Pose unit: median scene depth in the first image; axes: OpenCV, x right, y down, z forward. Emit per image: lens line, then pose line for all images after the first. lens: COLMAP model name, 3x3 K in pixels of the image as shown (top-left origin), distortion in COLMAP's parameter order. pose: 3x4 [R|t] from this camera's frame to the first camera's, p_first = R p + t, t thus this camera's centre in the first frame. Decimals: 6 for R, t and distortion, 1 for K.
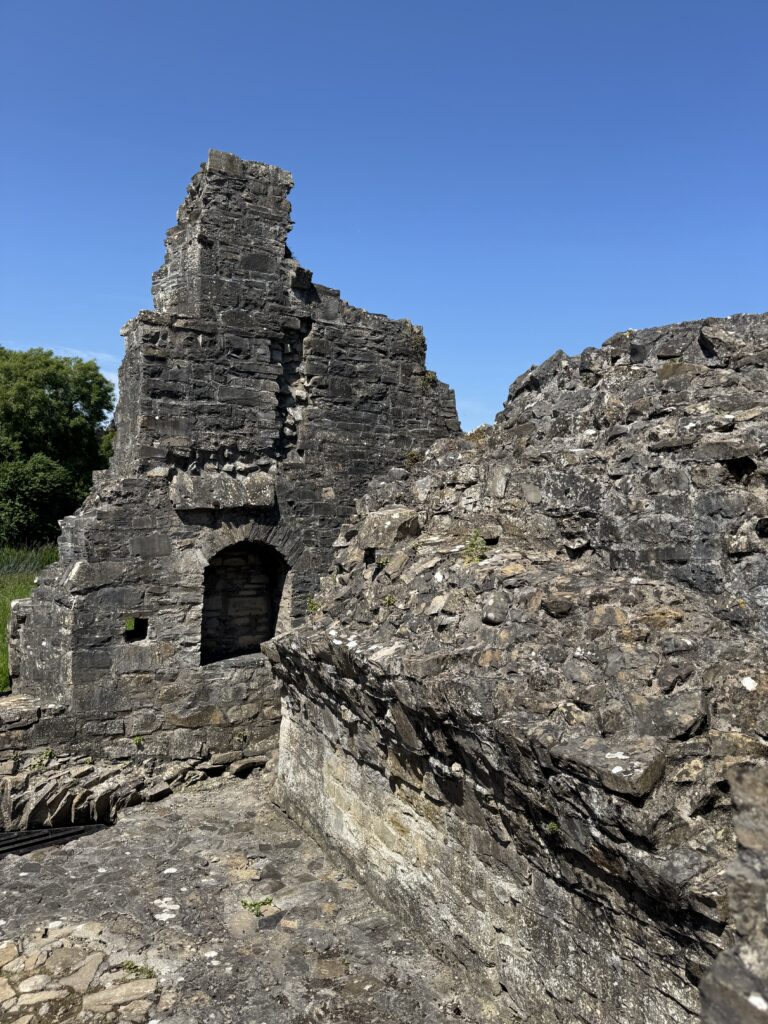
lens RADIAL K [[699.1, 0, 384.0], [0, 699.1, 512.0], [0, 0, 1]] dist [0.086945, -0.000306]
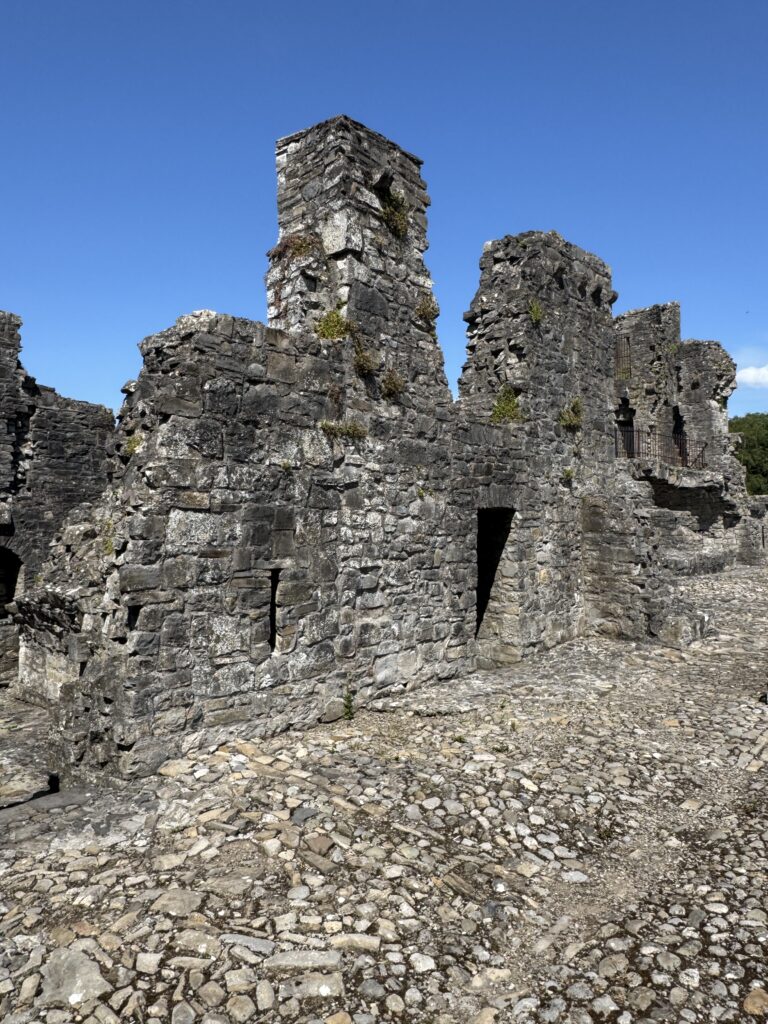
lens RADIAL K [[694.5, 0, 384.0], [0, 694.5, 512.0], [0, 0, 1]] dist [-0.012249, -0.001877]
pose [[0.937698, -0.017212, 0.347024, 0.107396], [0.021972, 0.999711, -0.009786, -0.001887], [-0.346755, 0.016801, 0.937805, -0.888973]]
